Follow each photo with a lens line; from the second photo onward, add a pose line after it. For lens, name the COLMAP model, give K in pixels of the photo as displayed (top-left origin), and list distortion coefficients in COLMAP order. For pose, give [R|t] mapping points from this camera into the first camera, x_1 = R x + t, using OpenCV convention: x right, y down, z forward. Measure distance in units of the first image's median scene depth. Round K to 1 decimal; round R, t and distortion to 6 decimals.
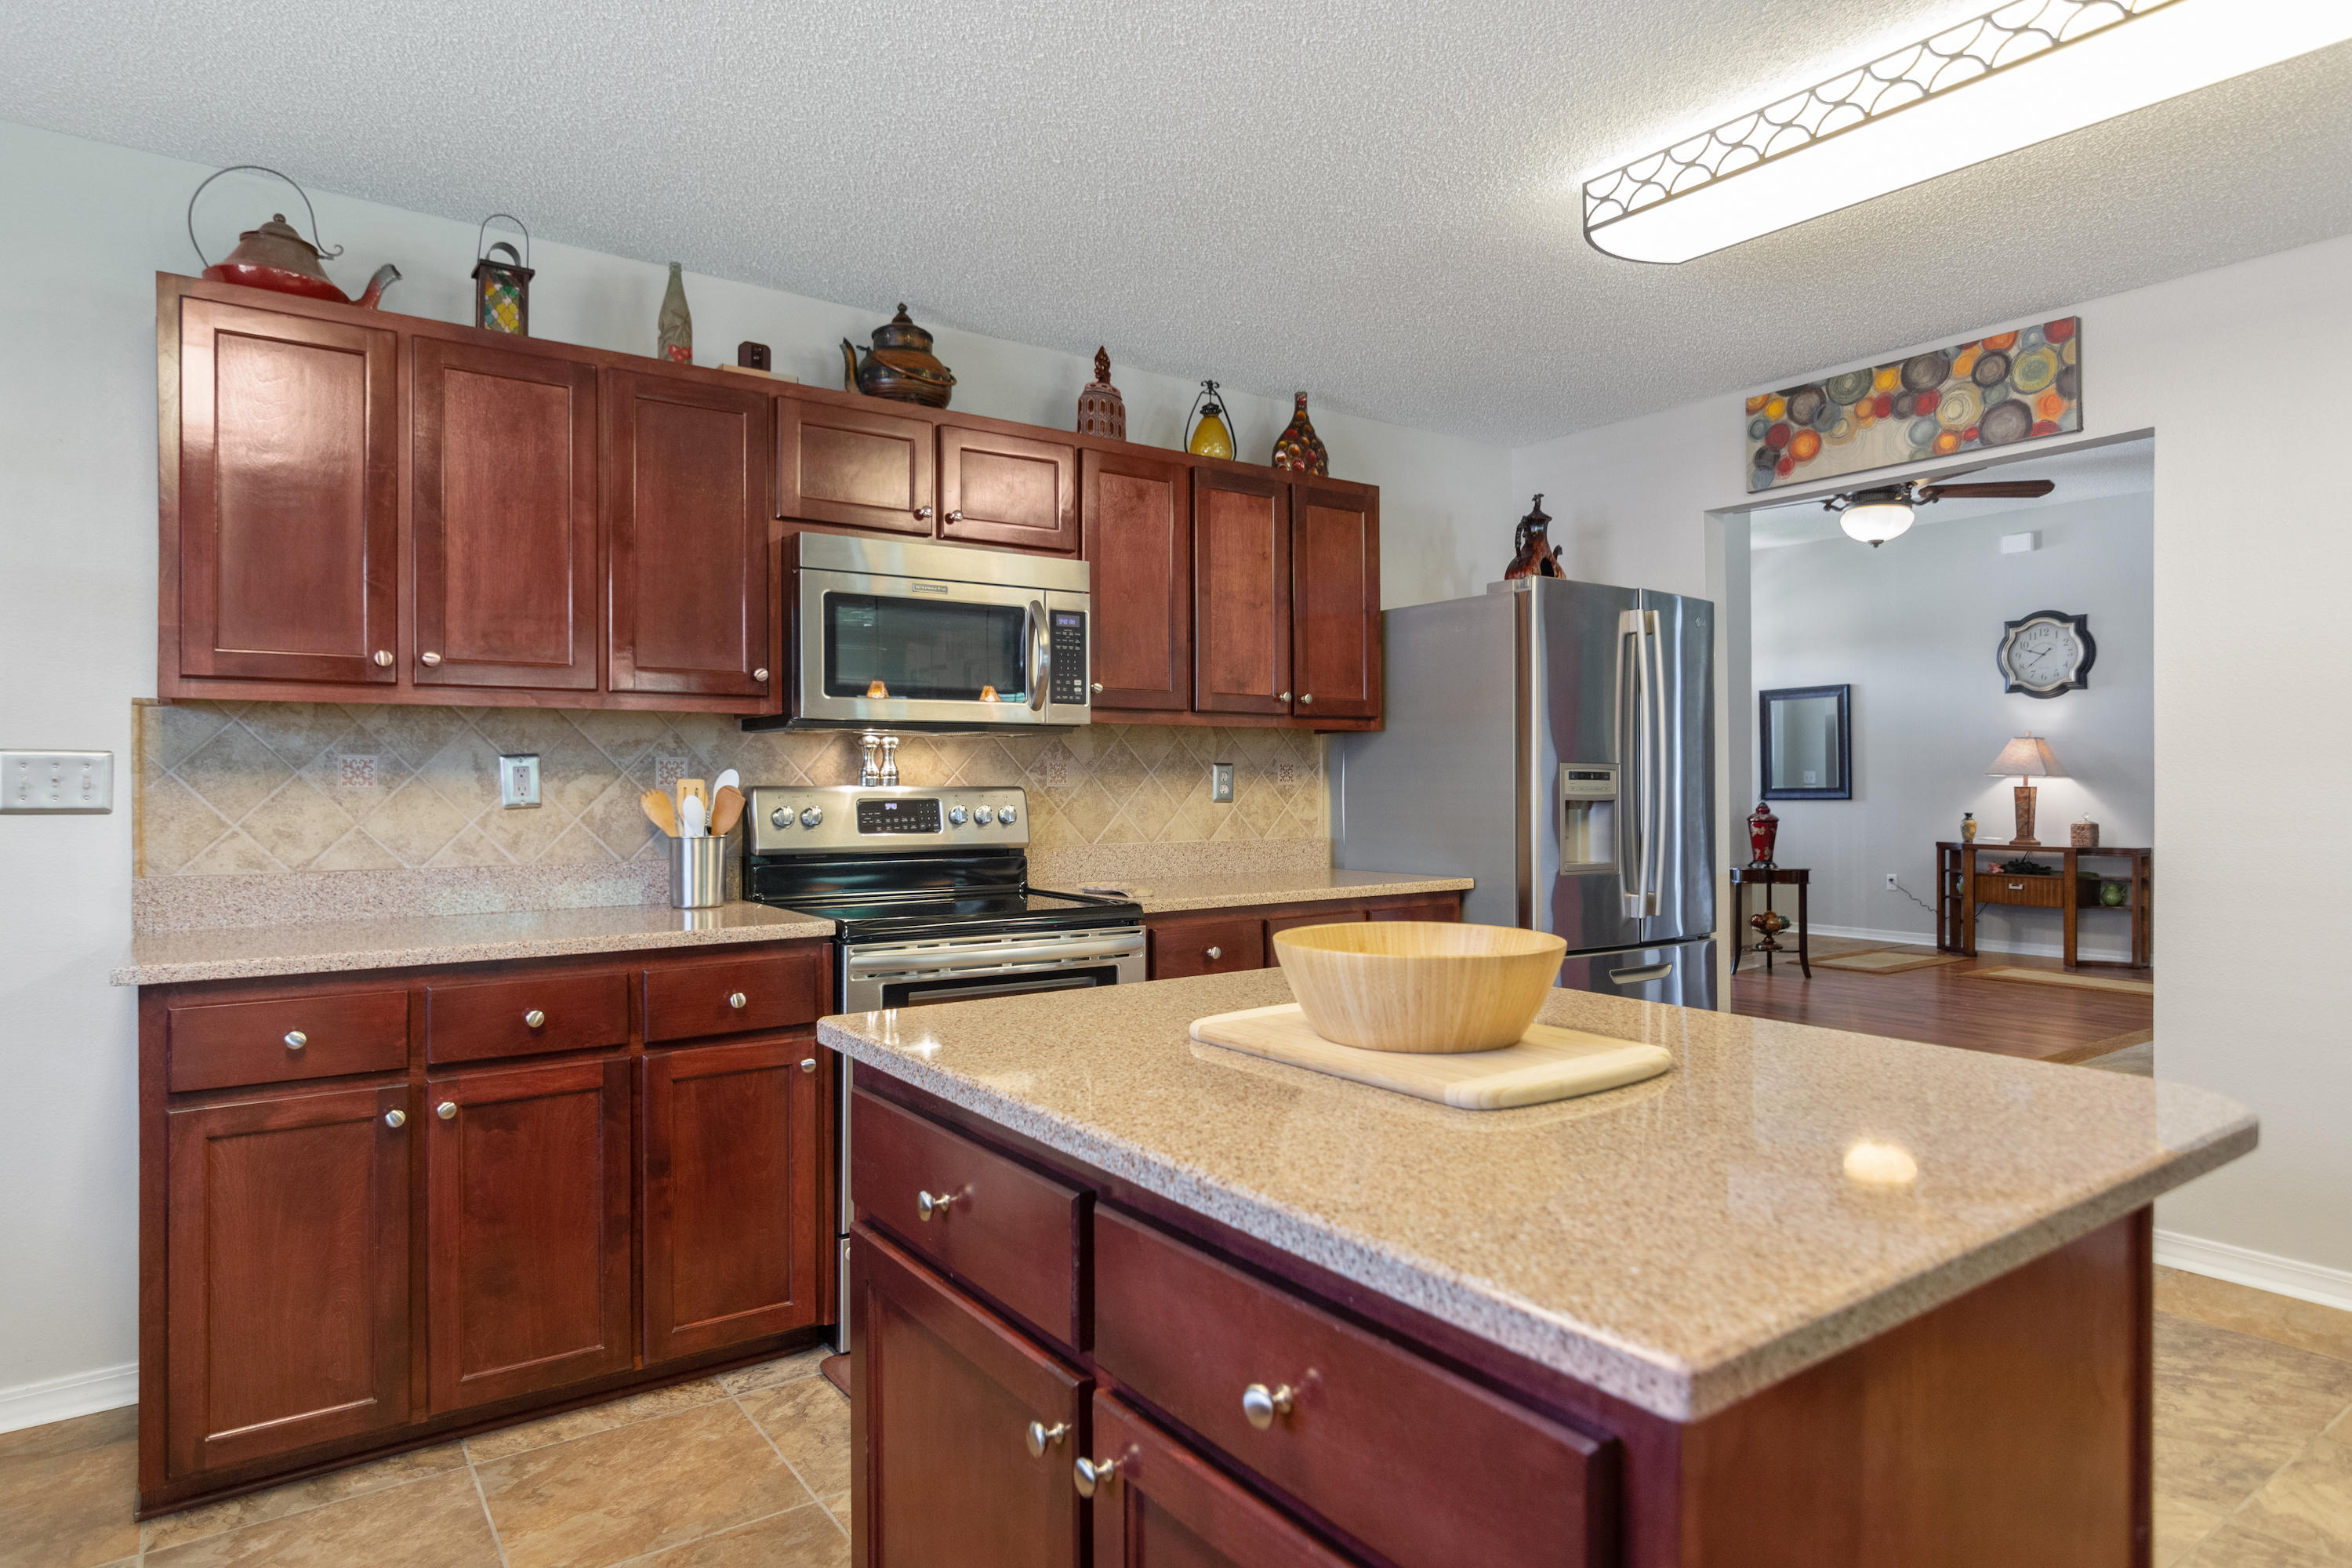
lens RADIAL K [[1252.7, 0, 1121.2], [0, 1252.7, 798.7], [0, 0, 1]] dist [-0.026184, 0.009724]
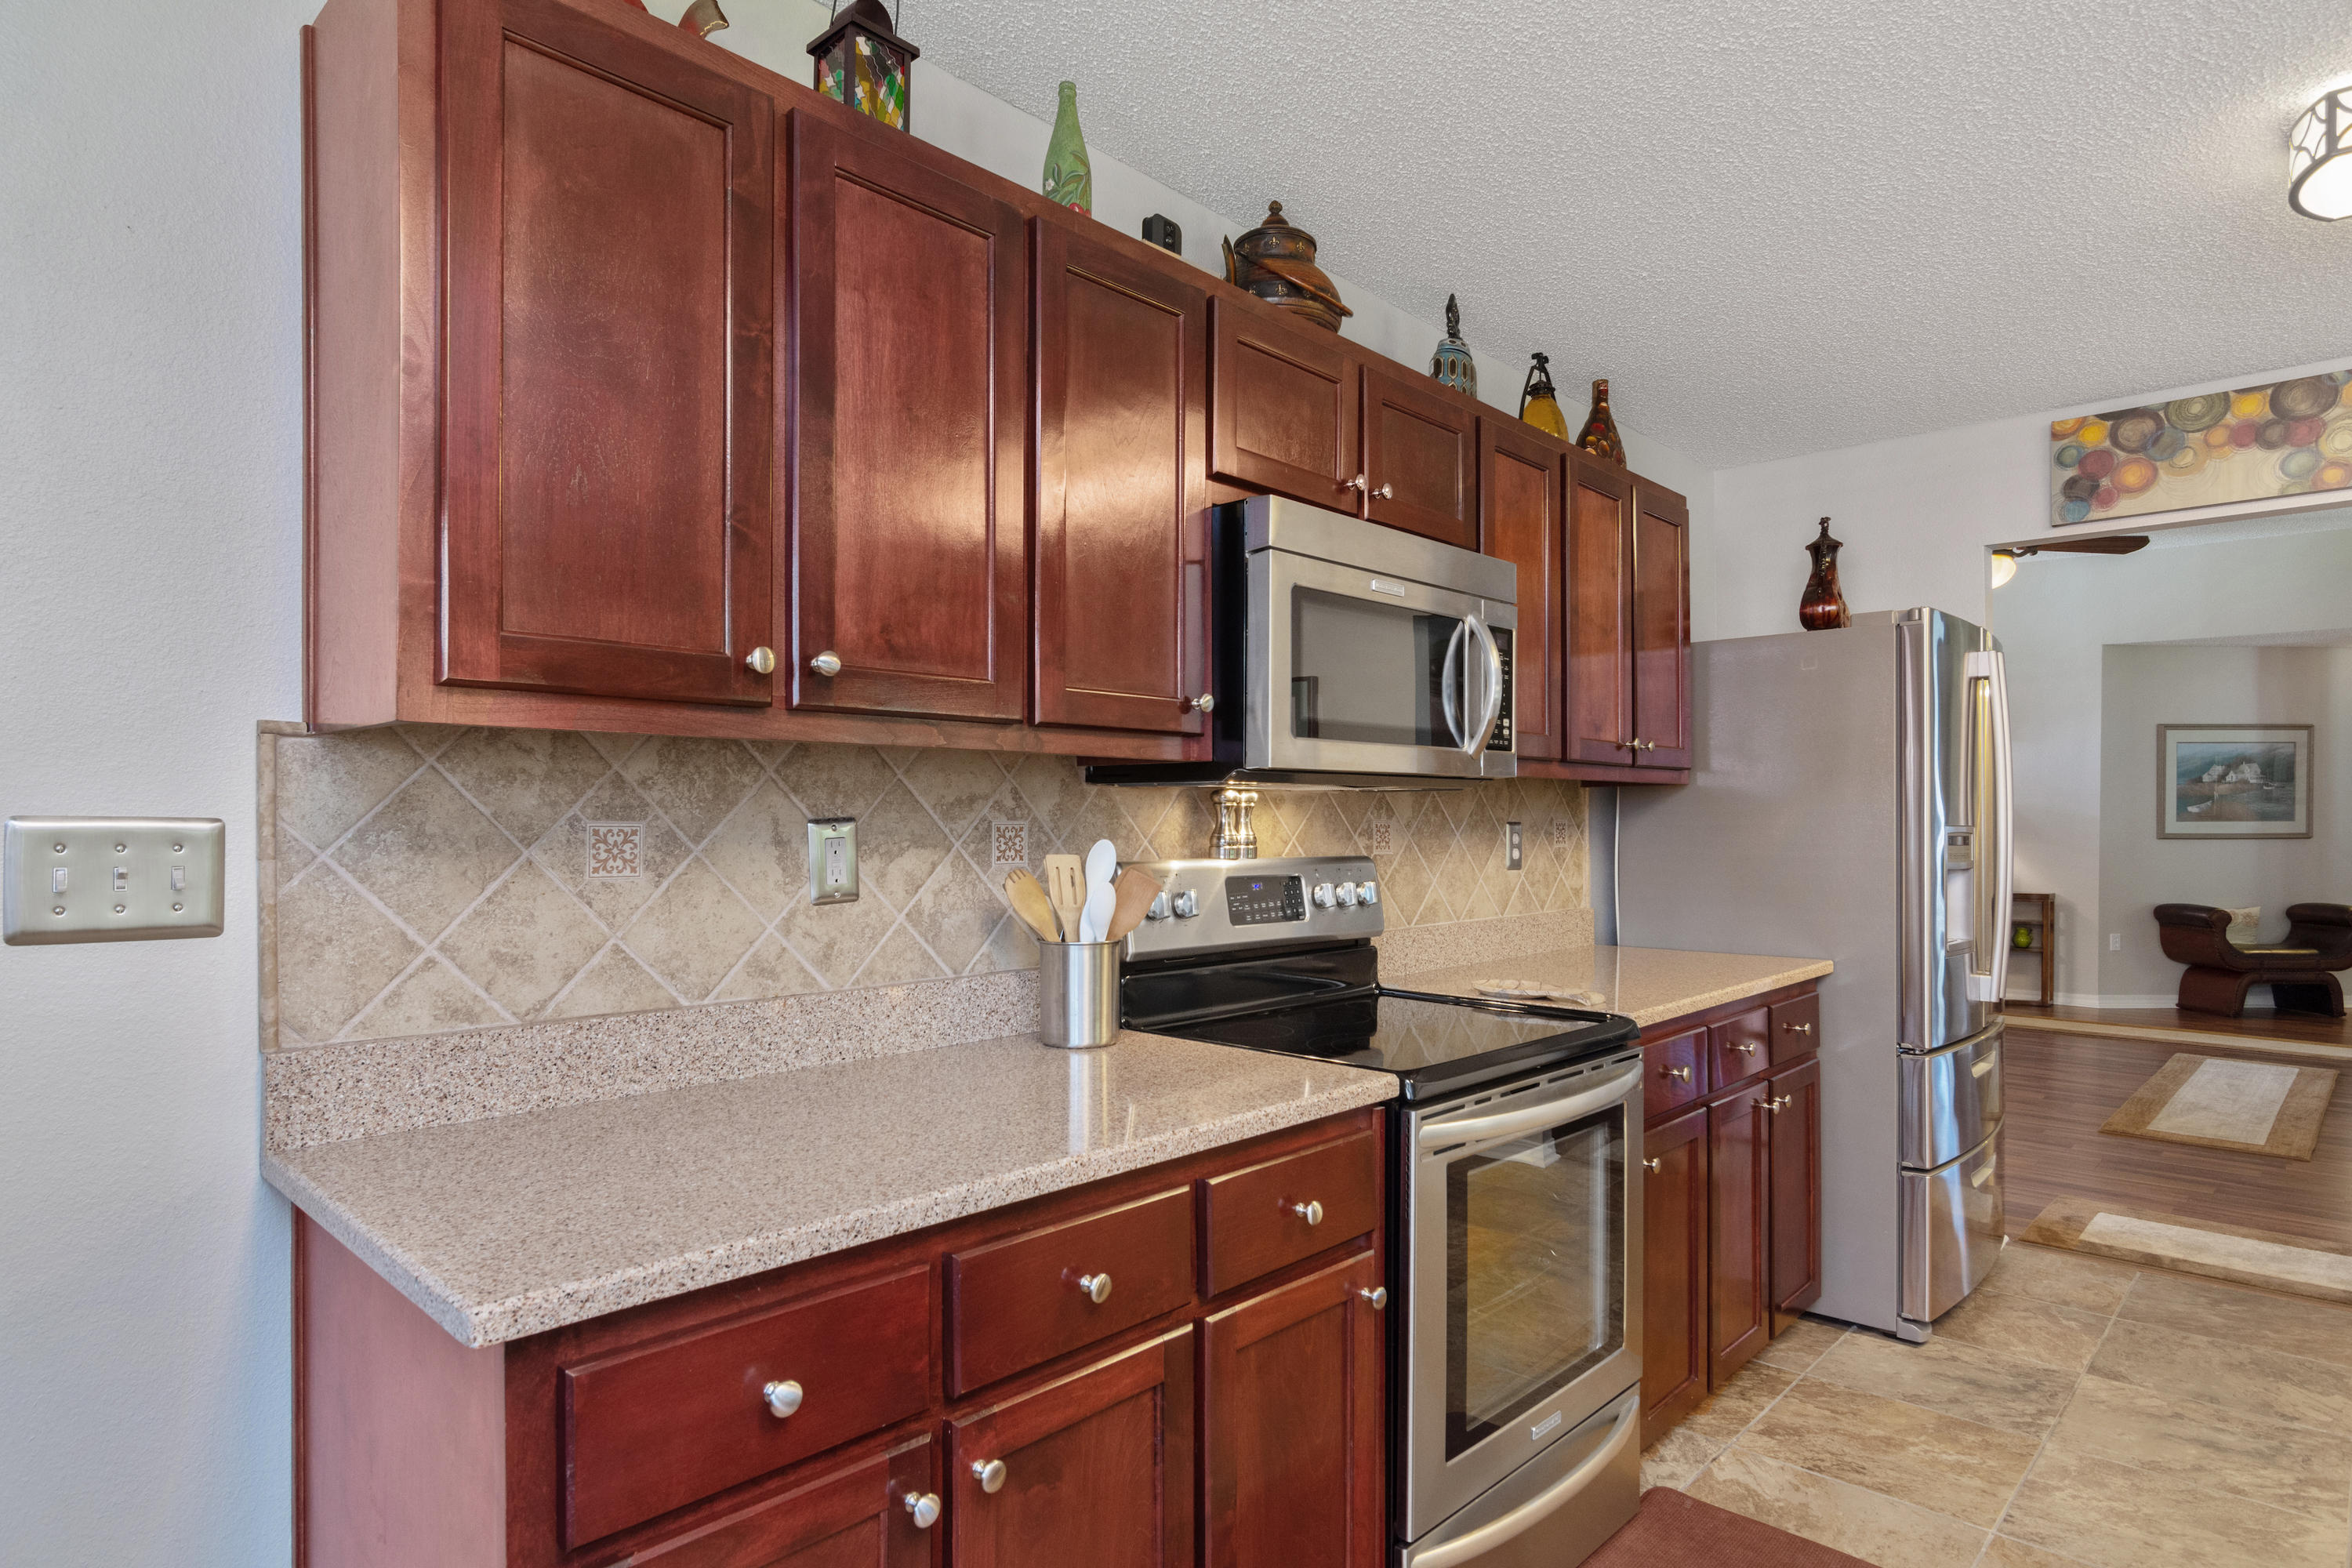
lens RADIAL K [[1252.7, 0, 1119.8], [0, 1252.7, 824.9], [0, 0, 1]] dist [-0.026184, 0.009724]
pose [[0.982150, 0.004327, 0.188047, -0.439351], [-0.003382, 0.999980, -0.005349, -0.028166], [-0.188067, 0.004618, 0.982145, 0.325850]]
